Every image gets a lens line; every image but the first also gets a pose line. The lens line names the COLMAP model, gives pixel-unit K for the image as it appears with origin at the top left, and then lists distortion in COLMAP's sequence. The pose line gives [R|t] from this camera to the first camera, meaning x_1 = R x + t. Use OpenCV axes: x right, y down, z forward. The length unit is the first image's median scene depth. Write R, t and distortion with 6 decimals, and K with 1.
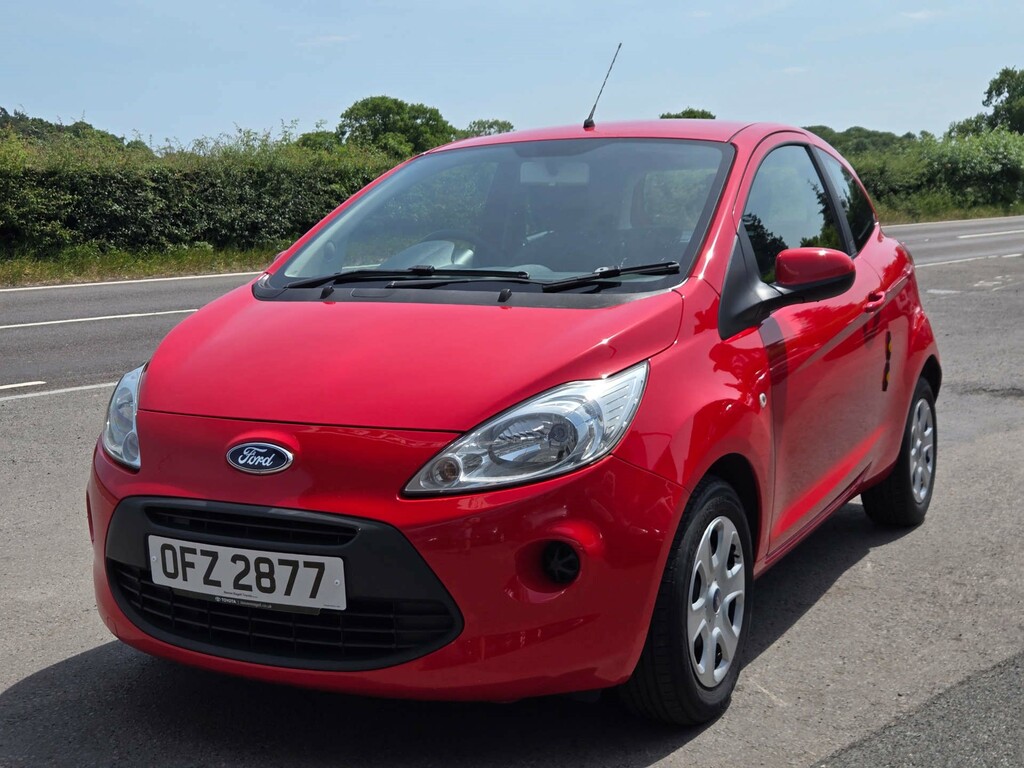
lens RADIAL K [[1382.0, 0, 529.4], [0, 1382.0, 397.0], [0, 0, 1]] dist [0.067276, -0.019024]
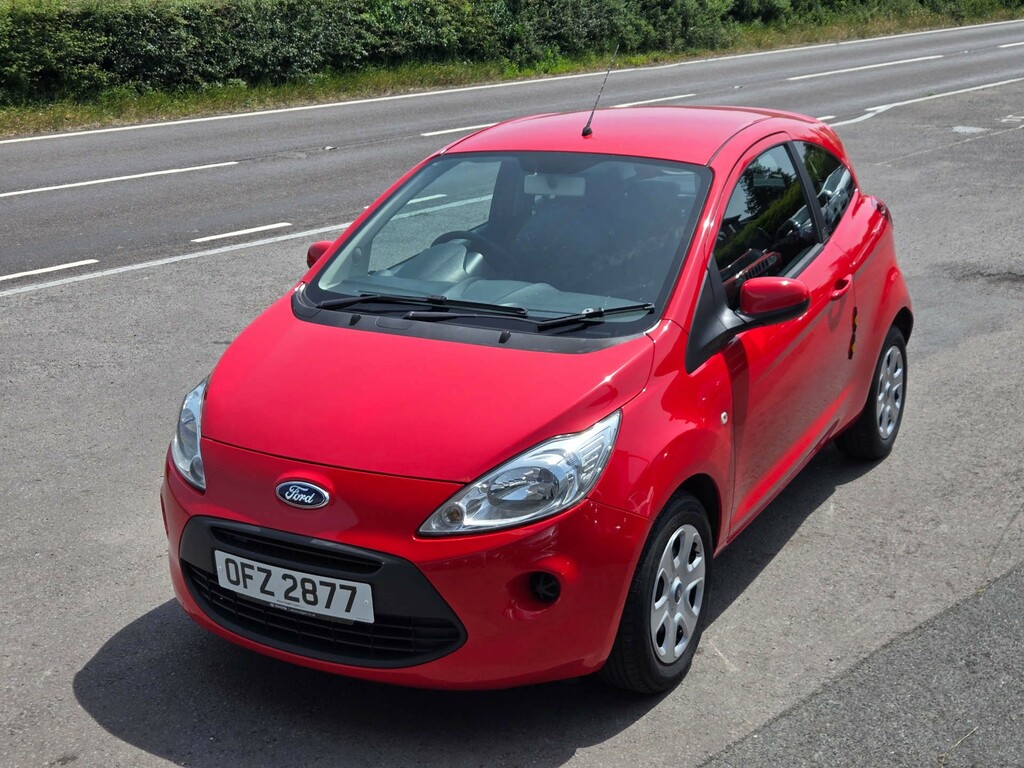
lens RADIAL K [[1382.0, 0, 529.4], [0, 1382.0, 397.0], [0, 0, 1]] dist [0.067276, -0.019024]
pose [[0.999635, 0.003291, -0.026815, 0.034376], [0.000900, 0.987946, 0.154799, -0.200815], [0.027001, -0.154767, 0.987582, -0.170519]]
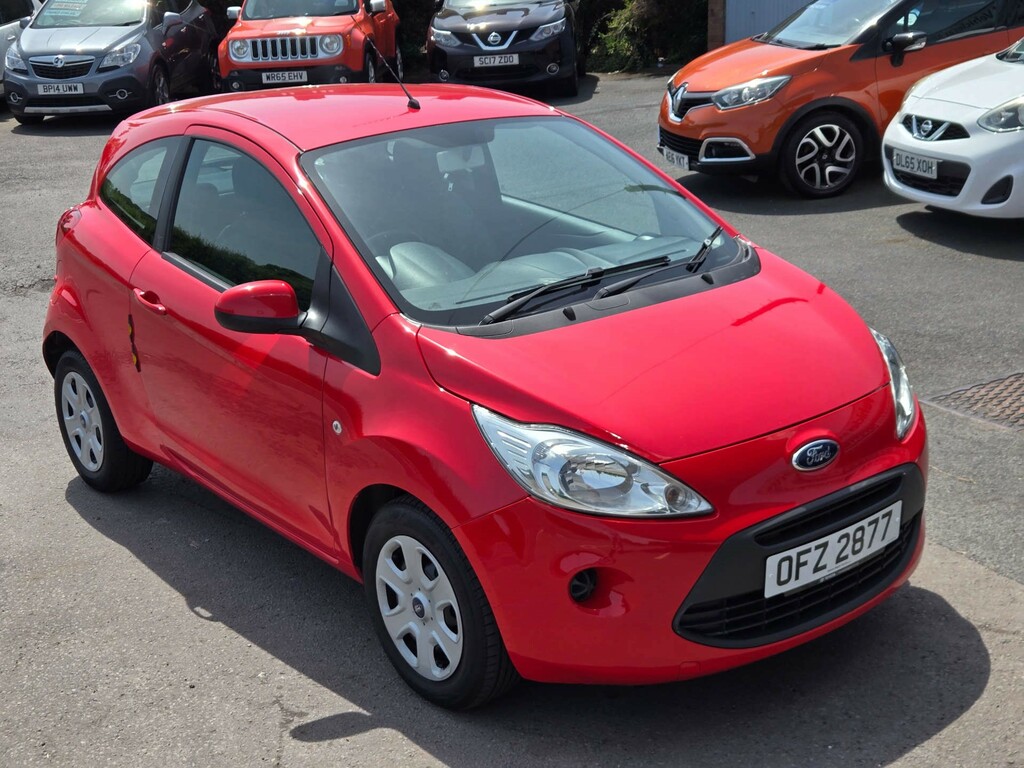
lens RADIAL K [[1382.0, 0, 529.4], [0, 1382.0, 397.0], [0, 0, 1]] dist [0.067276, -0.019024]
pose [[0.395214, -0.281557, 0.874375, -1.125089], [0.163395, 0.958235, 0.234707, -0.274344], [-0.903940, 0.050109, 0.424713, 0.620771]]
